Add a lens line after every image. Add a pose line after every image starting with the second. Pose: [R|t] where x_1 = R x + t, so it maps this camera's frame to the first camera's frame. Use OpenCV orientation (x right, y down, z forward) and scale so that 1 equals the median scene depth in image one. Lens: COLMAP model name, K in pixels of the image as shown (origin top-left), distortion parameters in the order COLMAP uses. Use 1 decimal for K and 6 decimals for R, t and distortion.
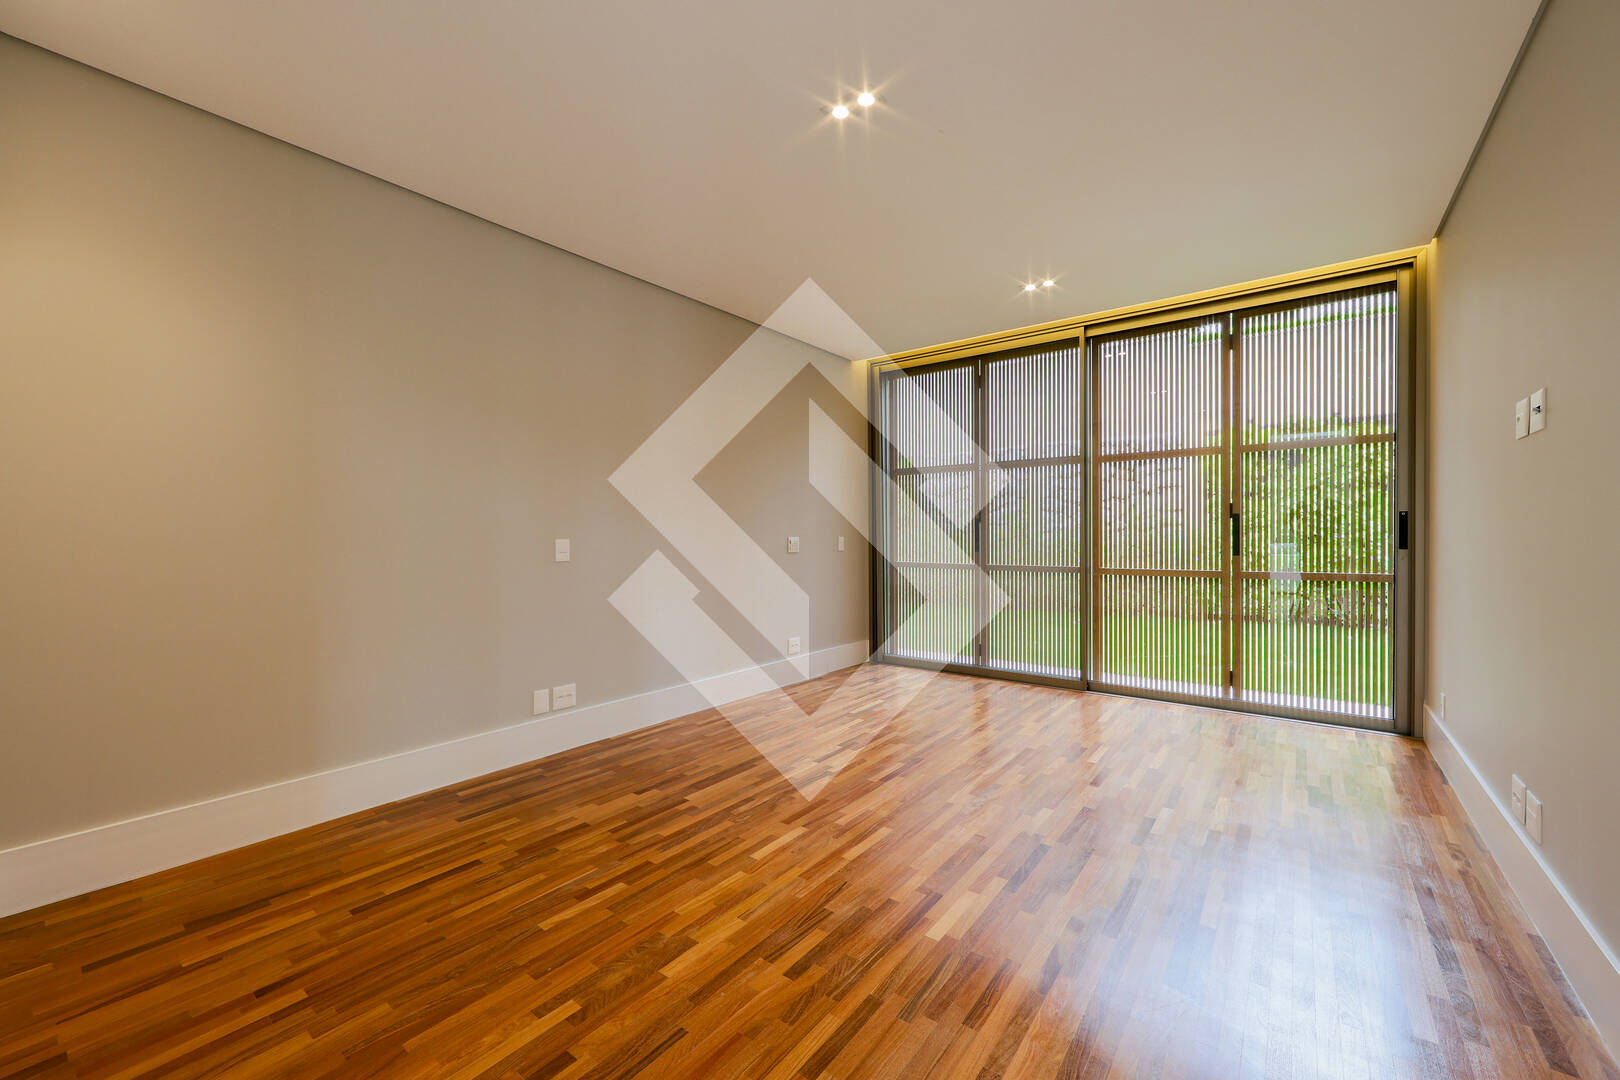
lens RADIAL K [[636.2, 0, 807.6], [0, 636.2, 538.9], [0, 0, 1]] dist [0.001244, -0.000516]
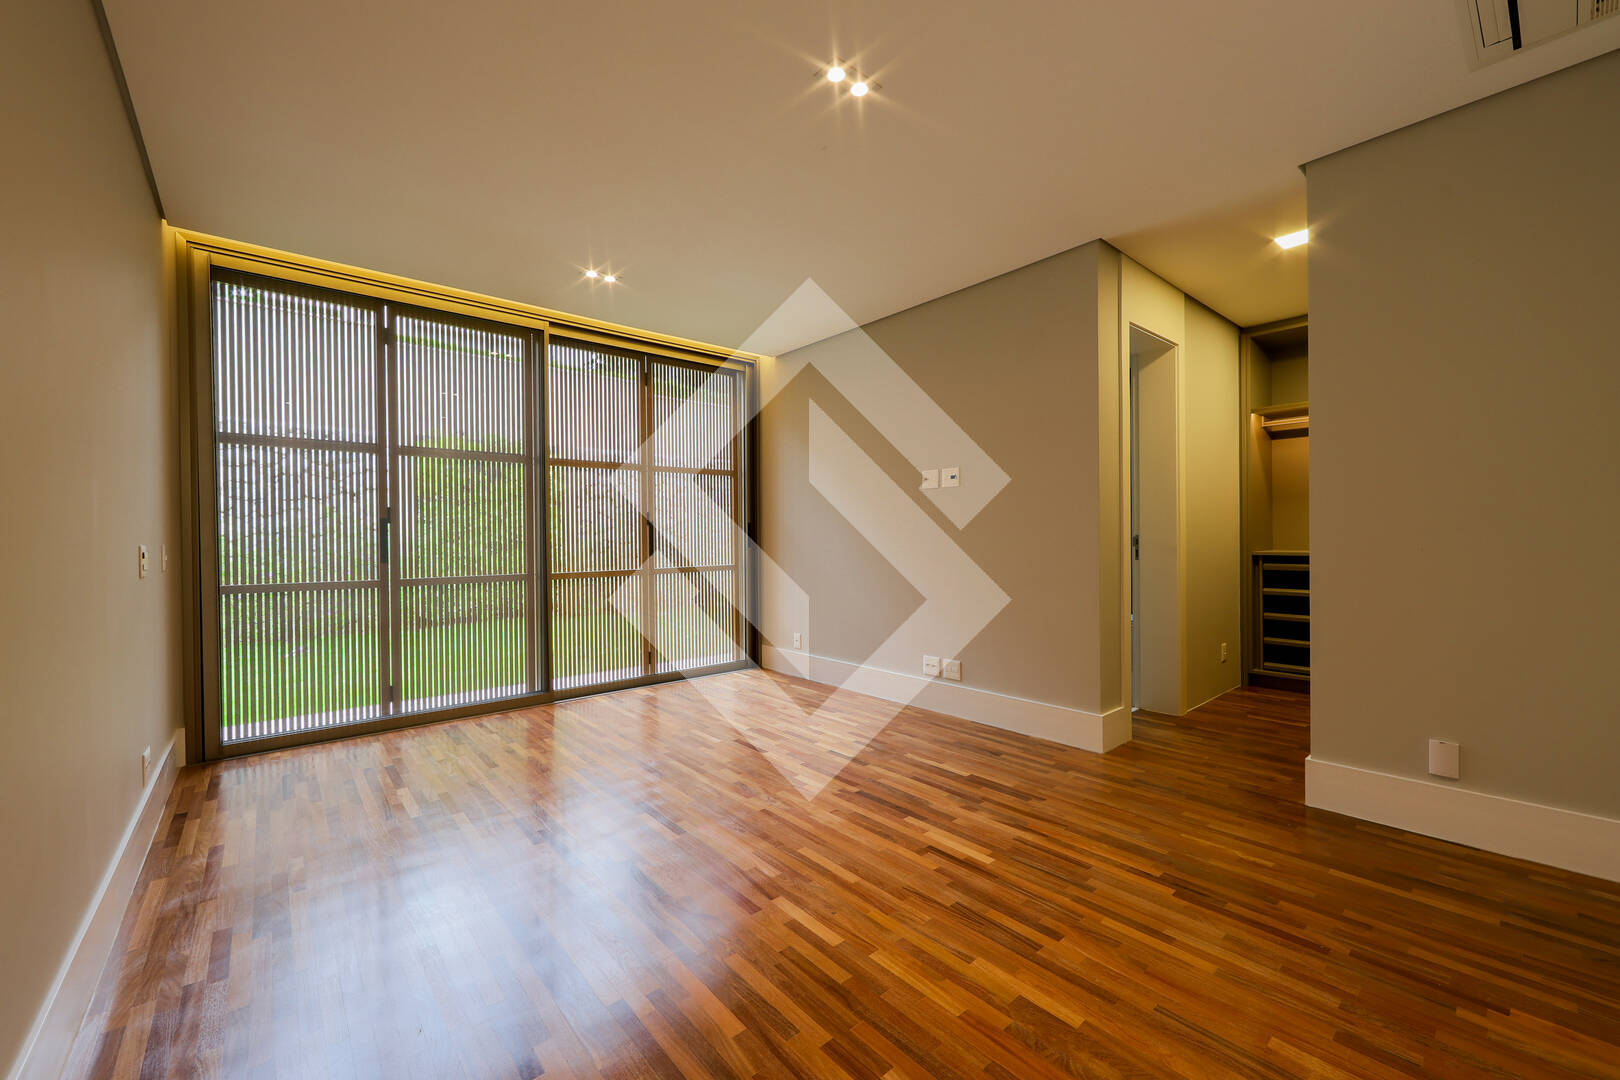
lens RADIAL K [[636.2, 0, 809.0], [0, 636.2, 539.9], [0, 0, 1]] dist [0.001244, -0.000516]
pose [[0.209075, -0.003718, 0.977893, -0.771608], [0.015330, 0.999882, 0.000524, -0.000075], [-0.977780, 0.014881, 0.209107, 0.772349]]
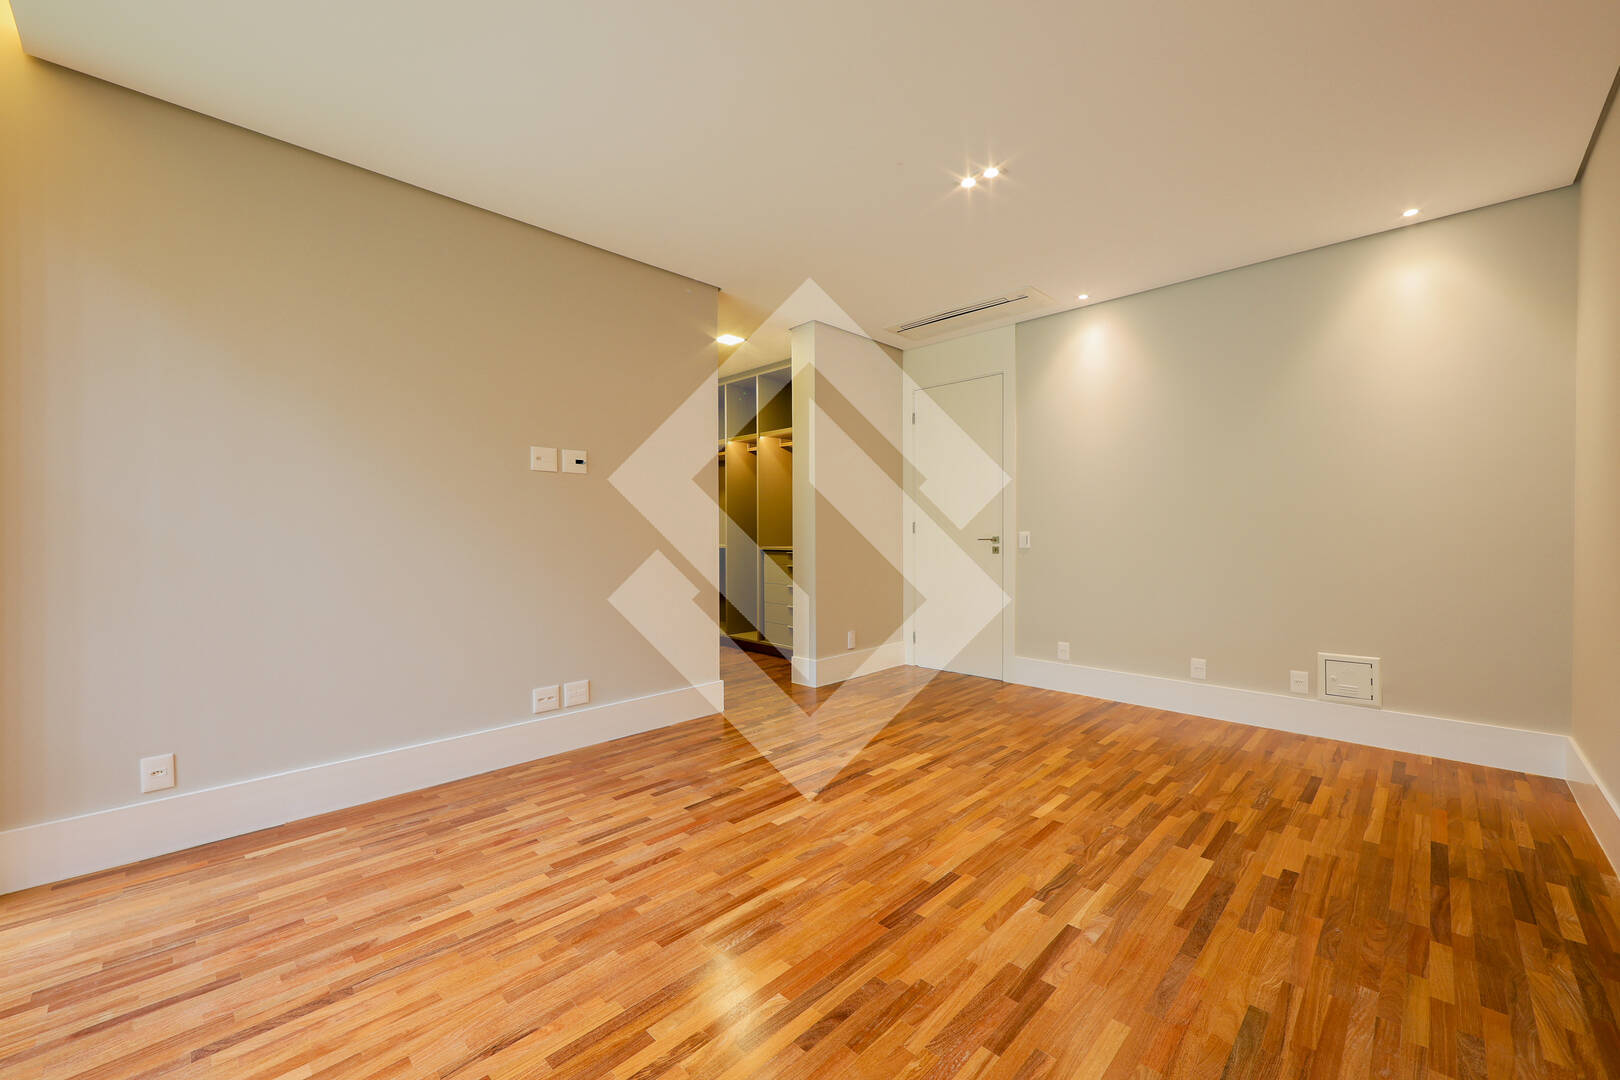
lens RADIAL K [[636.2, 0, 806.4], [0, 636.2, 538.7], [0, 0, 1]] dist [0.001244, -0.000516]
pose [[-0.992434, 0.005514, 0.122654, 0.226600], [0.007497, 0.999848, 0.015711, -0.007773], [-0.122549, 0.016512, -0.992325, 2.015079]]
